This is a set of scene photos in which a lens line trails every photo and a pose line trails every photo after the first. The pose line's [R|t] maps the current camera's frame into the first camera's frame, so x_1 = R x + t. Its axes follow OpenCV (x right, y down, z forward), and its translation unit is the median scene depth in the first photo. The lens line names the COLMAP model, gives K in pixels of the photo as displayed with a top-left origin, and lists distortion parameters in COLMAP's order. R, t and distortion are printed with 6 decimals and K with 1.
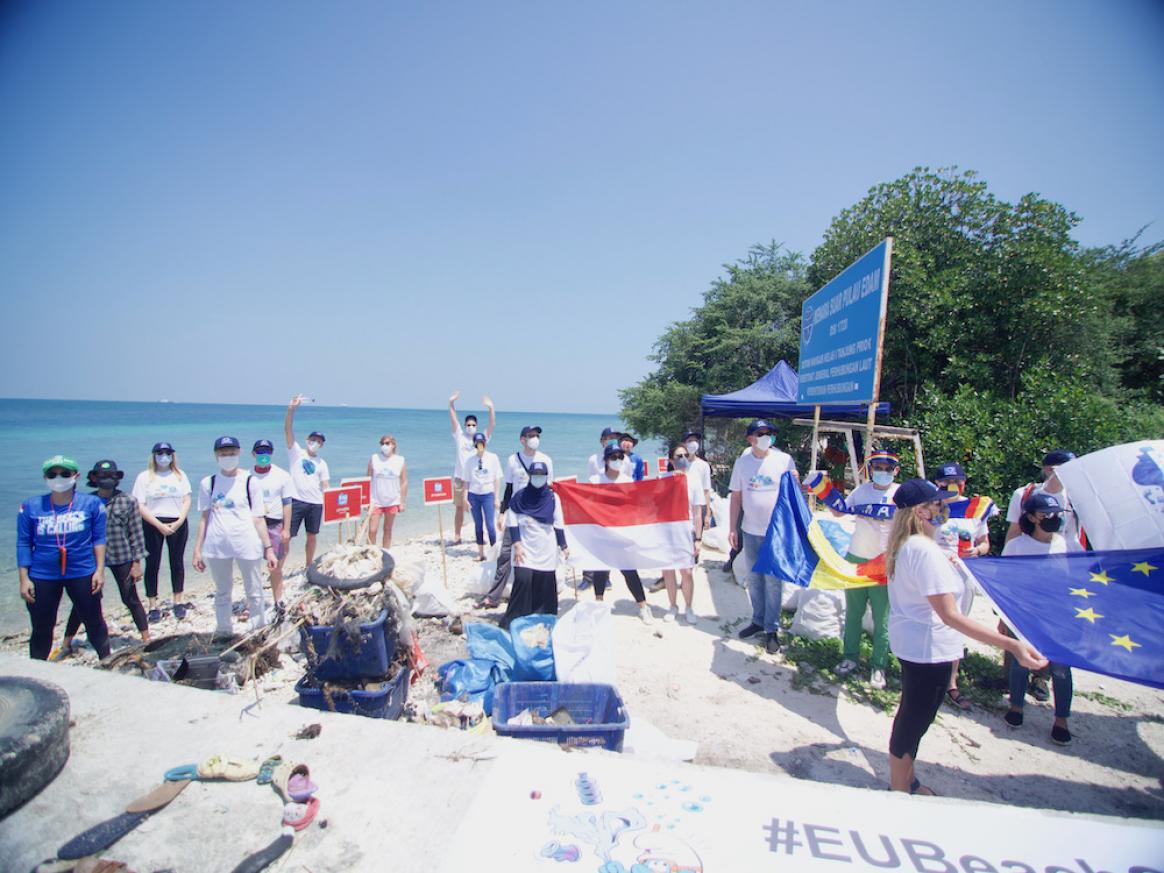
lens RADIAL K [[555.1, 0, 582.0], [0, 555.1, 436.5], [0, 0, 1]] dist [-0.019266, -0.005471]
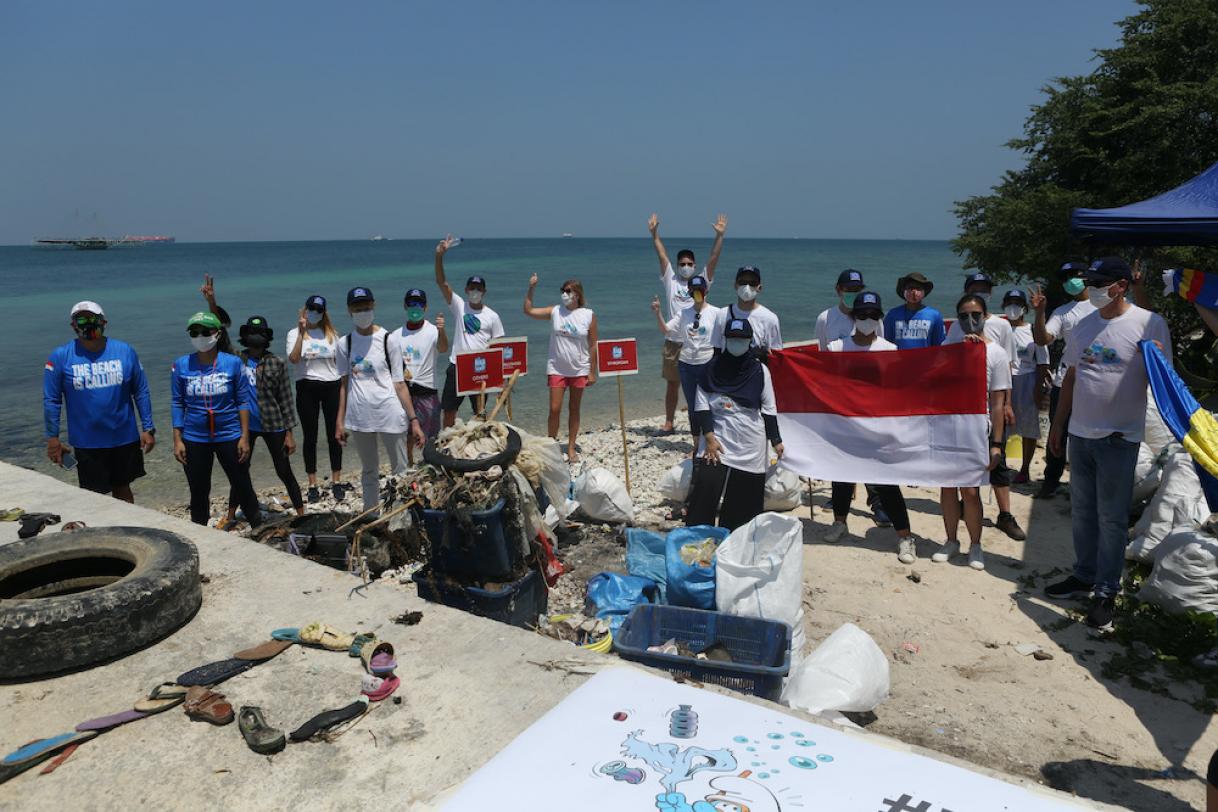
lens RADIAL K [[868.7, 0, 609.0], [0, 868.7, 406.0], [0, 0, 1]] dist [-0.104971, 0.074019]
pose [[0.928533, 0.043758, -0.368661, 0.221727], [0.011091, 0.989317, 0.145359, -0.007428], [0.371083, -0.139060, 0.918128, -0.091858]]
